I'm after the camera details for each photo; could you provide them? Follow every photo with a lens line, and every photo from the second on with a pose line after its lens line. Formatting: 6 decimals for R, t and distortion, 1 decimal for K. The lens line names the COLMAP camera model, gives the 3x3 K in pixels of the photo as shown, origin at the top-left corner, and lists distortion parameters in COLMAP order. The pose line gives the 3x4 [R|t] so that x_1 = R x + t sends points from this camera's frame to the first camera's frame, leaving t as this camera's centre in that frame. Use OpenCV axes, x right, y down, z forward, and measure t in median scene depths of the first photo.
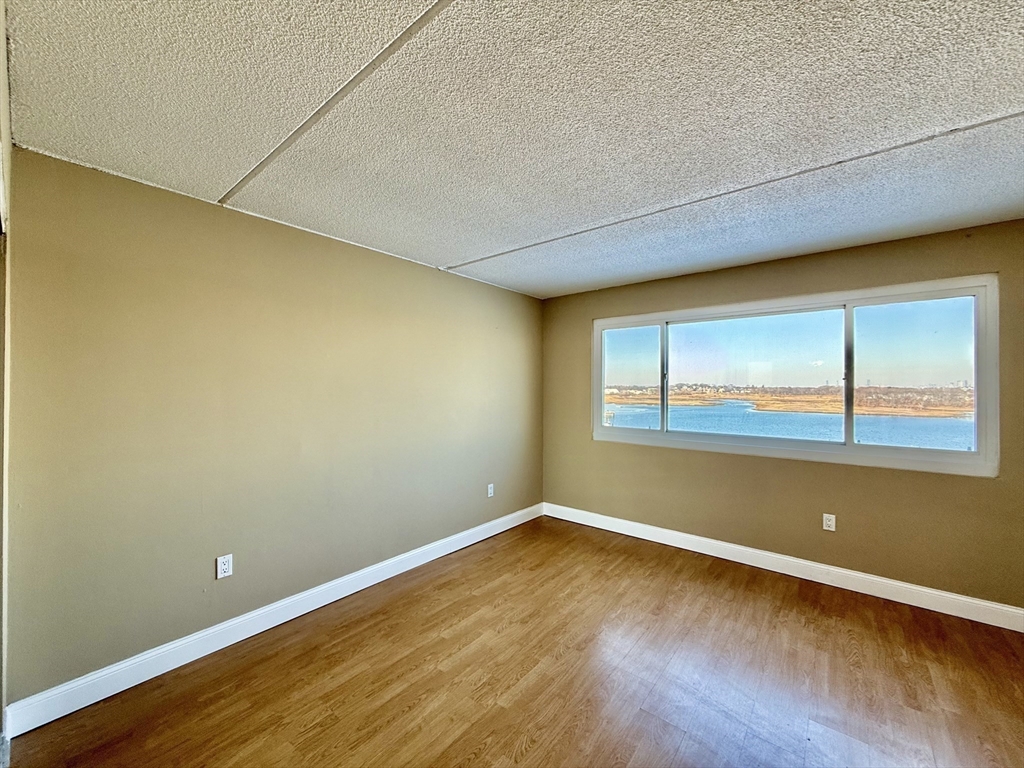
lens RADIAL K [[408.6, 0, 509.7], [0, 408.6, 384.5], [0, 0, 1]] dist [-0.002675, 0.000312]
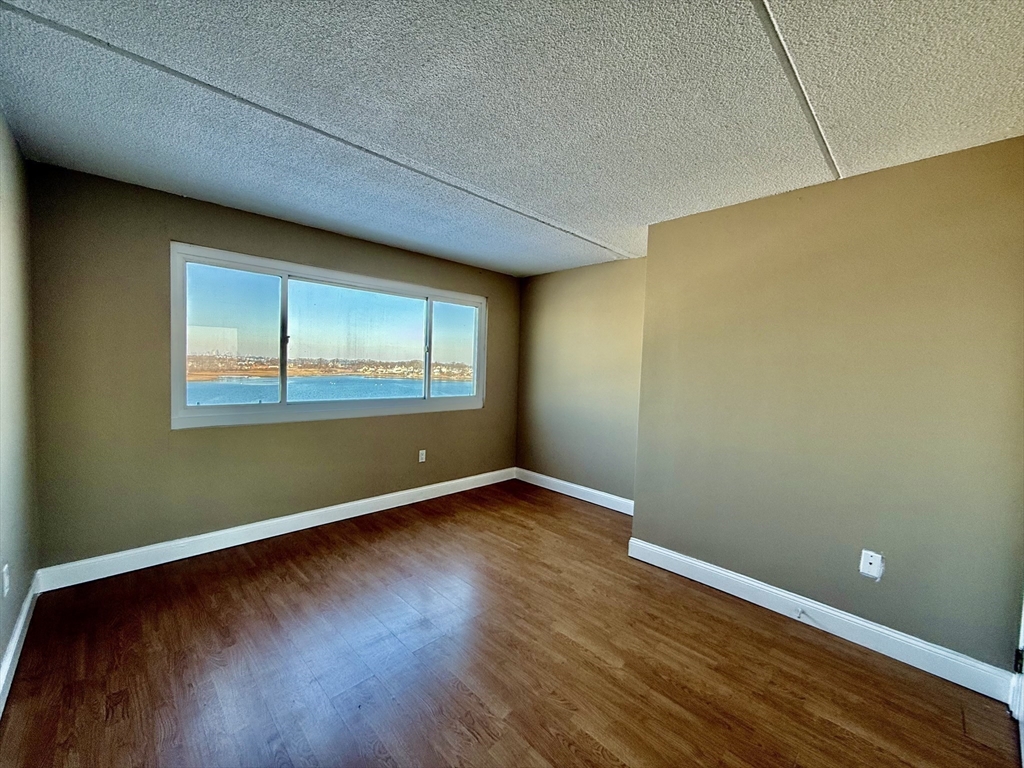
lens RADIAL K [[406.9, 0, 508.8], [0, 406.9, 383.7], [0, 0, 1]] dist [-0.001520, 0.000412]
pose [[0.103500, -0.044399, 0.993638, -0.527386], [-0.036037, 0.998180, 0.048355, 0.017922], [-0.993976, -0.040812, 0.101712, 0.572312]]
